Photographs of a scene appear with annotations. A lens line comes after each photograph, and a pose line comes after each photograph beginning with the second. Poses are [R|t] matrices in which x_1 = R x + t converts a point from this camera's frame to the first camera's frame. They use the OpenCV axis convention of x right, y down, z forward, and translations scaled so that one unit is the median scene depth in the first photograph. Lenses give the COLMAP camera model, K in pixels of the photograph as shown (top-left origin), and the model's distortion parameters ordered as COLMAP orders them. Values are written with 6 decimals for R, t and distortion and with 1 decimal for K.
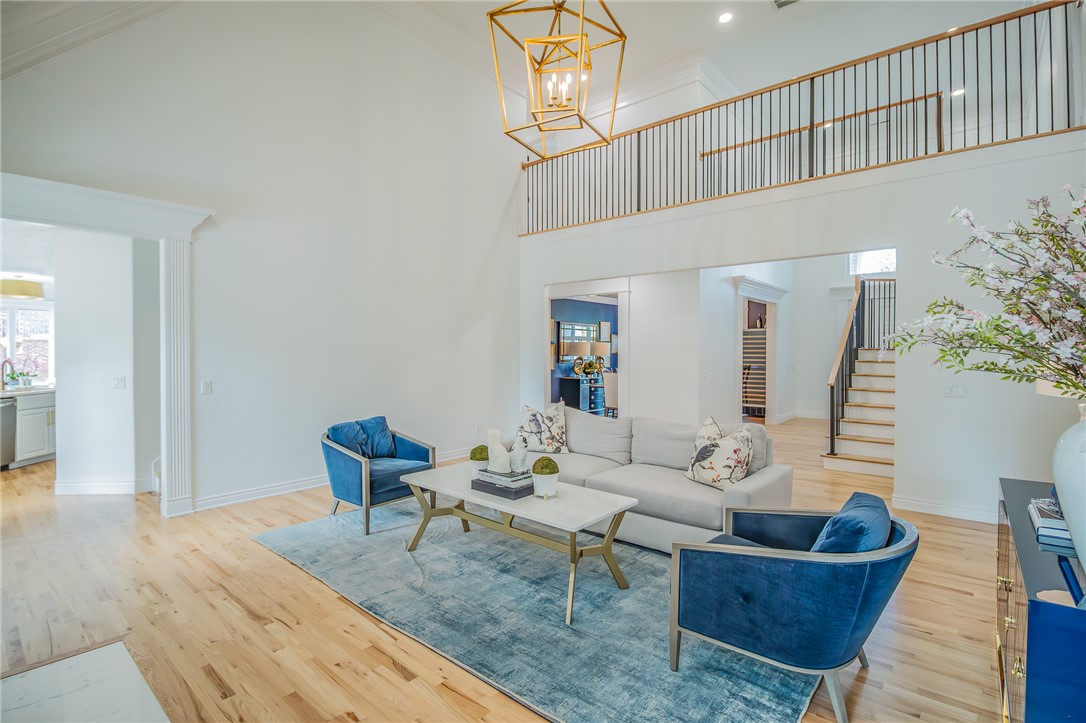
lens RADIAL K [[512.6, 0, 543.0], [0, 512.6, 352.5], [0, 0, 1]] dist [-0.005740, -0.005770]
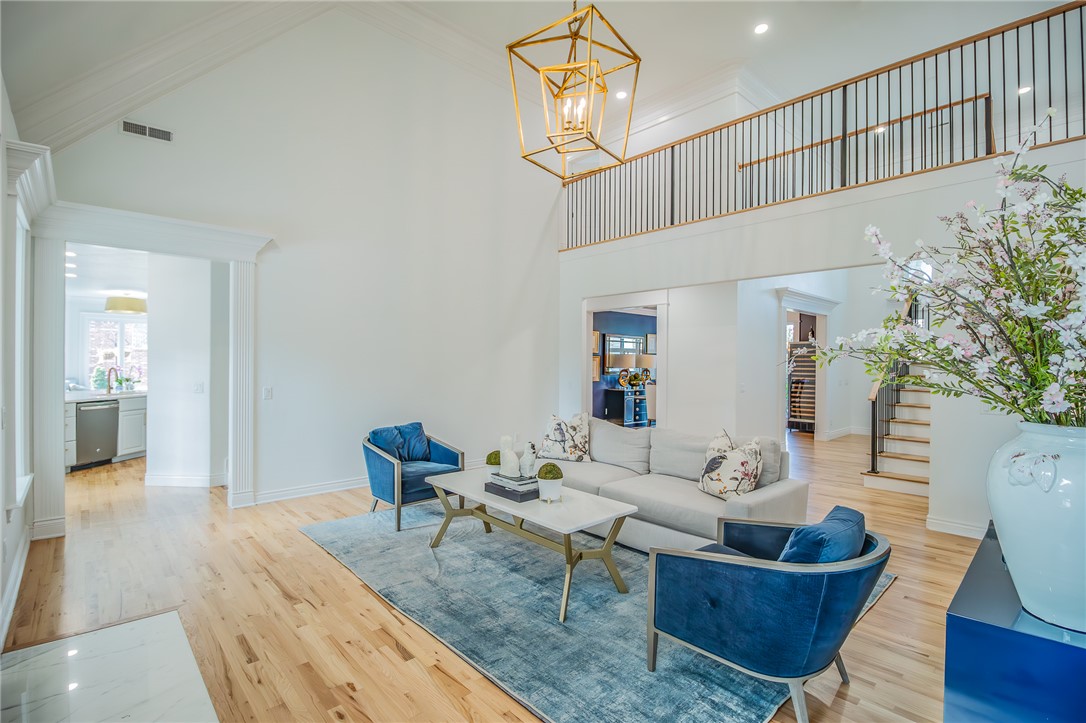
lens RADIAL K [[507.1, 0, 542.4], [0, 507.1, 359.2], [0, 0, 1]] dist [-0.009036, -0.000743]
pose [[0.992570, 0.006388, -0.121510, 0.110171], [-0.007590, 0.999927, -0.009432, 0.000092], [0.121441, 0.010284, 0.992545, -0.037753]]
